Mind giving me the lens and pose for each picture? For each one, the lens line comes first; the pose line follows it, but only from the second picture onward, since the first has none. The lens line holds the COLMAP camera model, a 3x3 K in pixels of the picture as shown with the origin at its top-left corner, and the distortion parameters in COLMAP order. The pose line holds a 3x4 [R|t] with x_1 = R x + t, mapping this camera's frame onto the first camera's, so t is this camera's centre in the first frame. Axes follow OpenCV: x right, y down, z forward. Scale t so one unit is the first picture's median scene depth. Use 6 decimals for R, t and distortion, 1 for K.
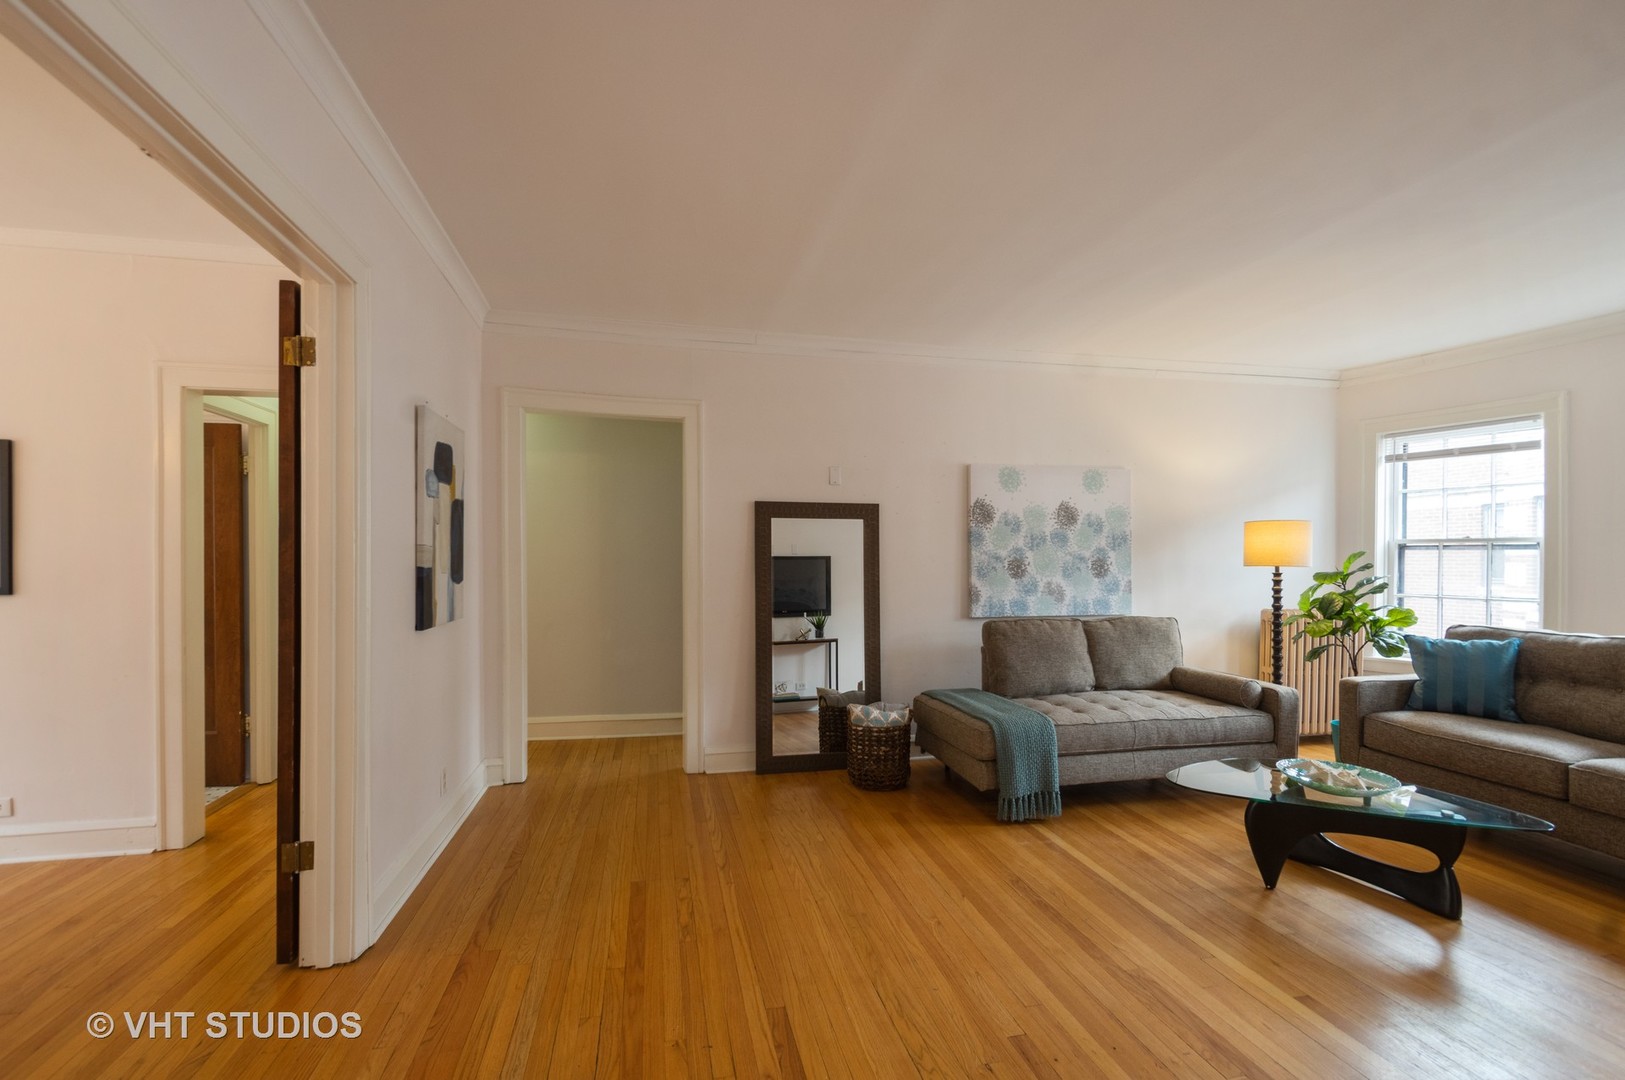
lens RADIAL K [[719.2, 0, 808.5], [0, 719.2, 554.1], [0, 0, 1]] dist [-0.004751, -0.000307]
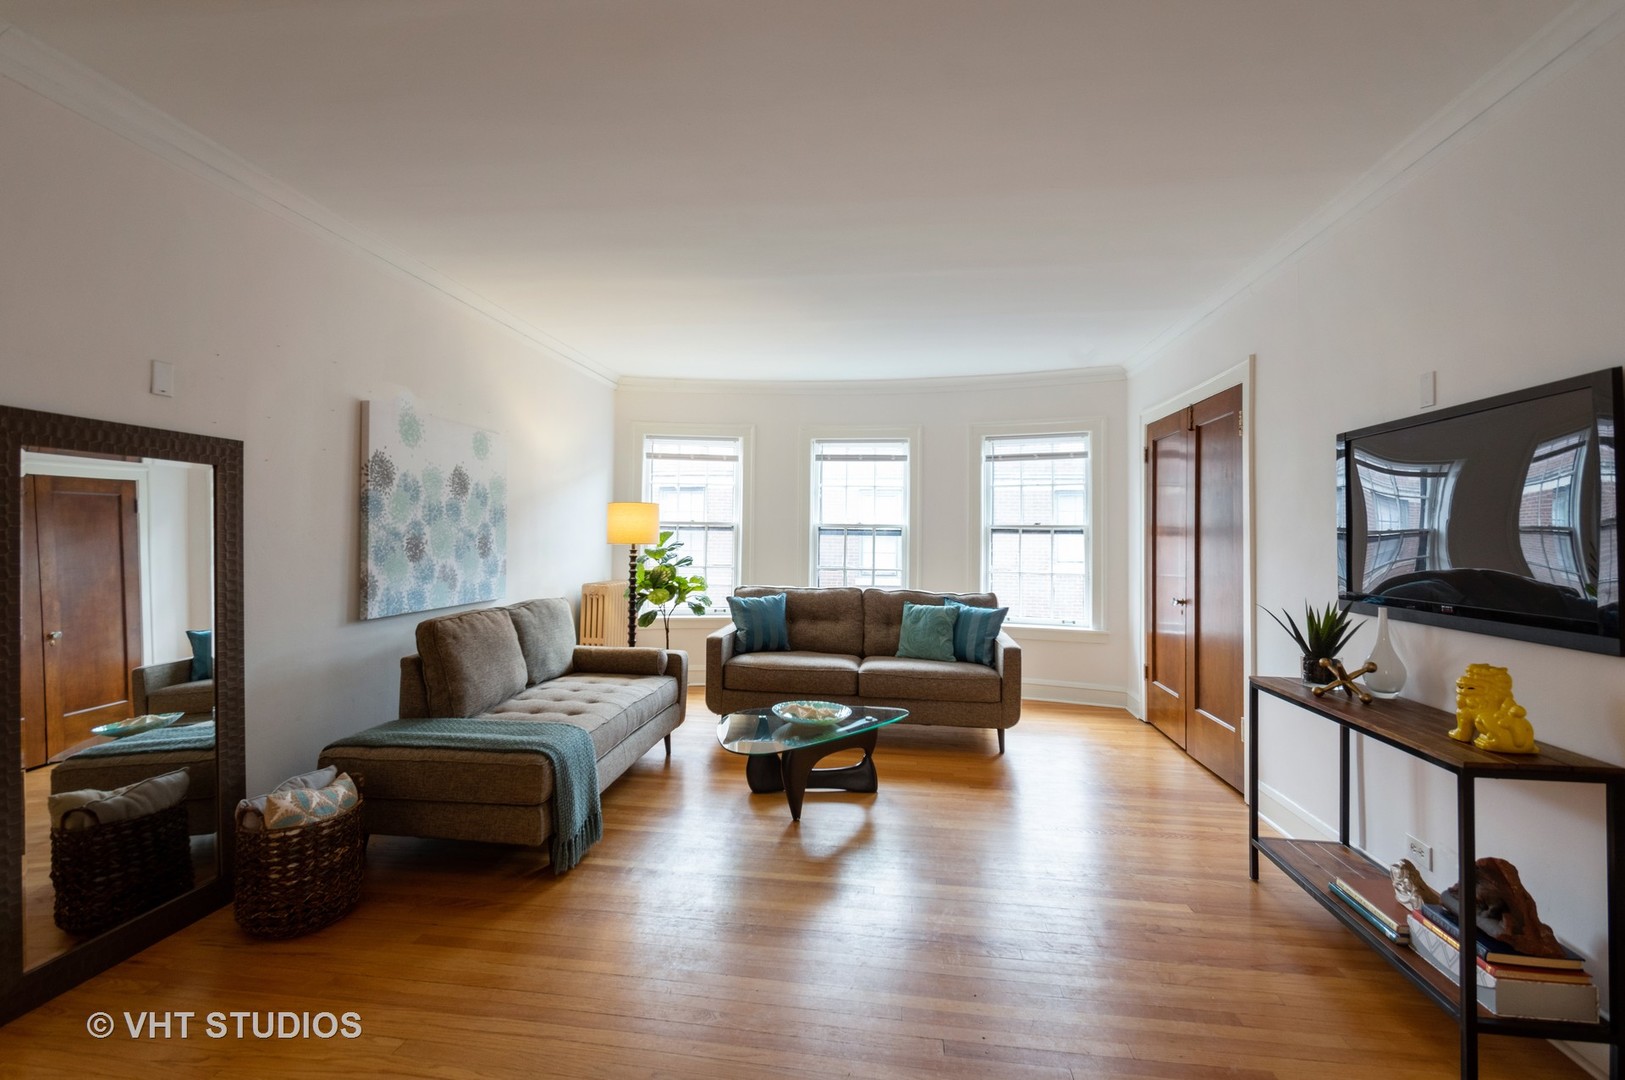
lens RADIAL K [[719.2, 0, 793.2], [0, 719.2, 513.1], [0, 0, 1]] dist [-0.004751, -0.000307]
pose [[0.348441, 0.033253, 0.936741, -0.292475], [-0.012741, 0.999446, -0.030739, 0.001096], [-0.937244, -0.001224, 0.348671, 0.376895]]
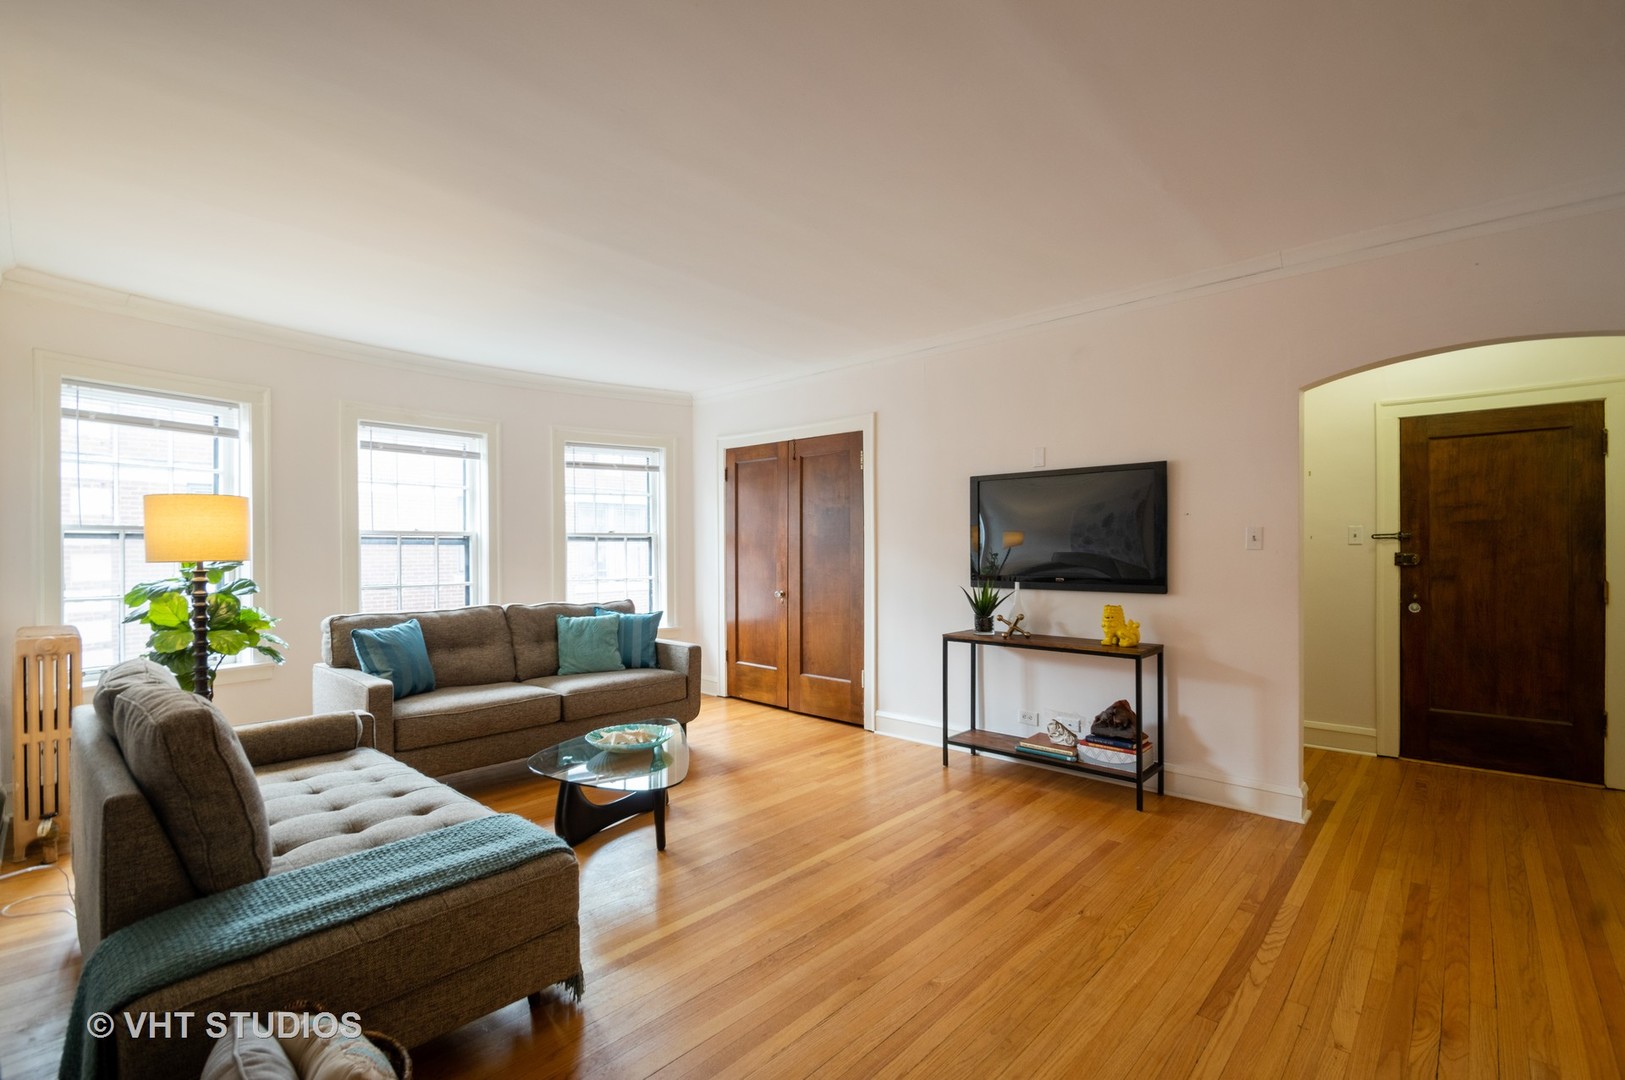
lens RADIAL K [[719.2, 0, 816.8], [0, 719.2, 544.0], [0, 0, 1]] dist [-0.004751, -0.000307]
pose [[-0.573702, 0.004028, 0.819054, -0.240798], [0.001898, 0.999992, -0.003589, 0.003582], [-0.819062, -0.000504, -0.573705, 0.896246]]
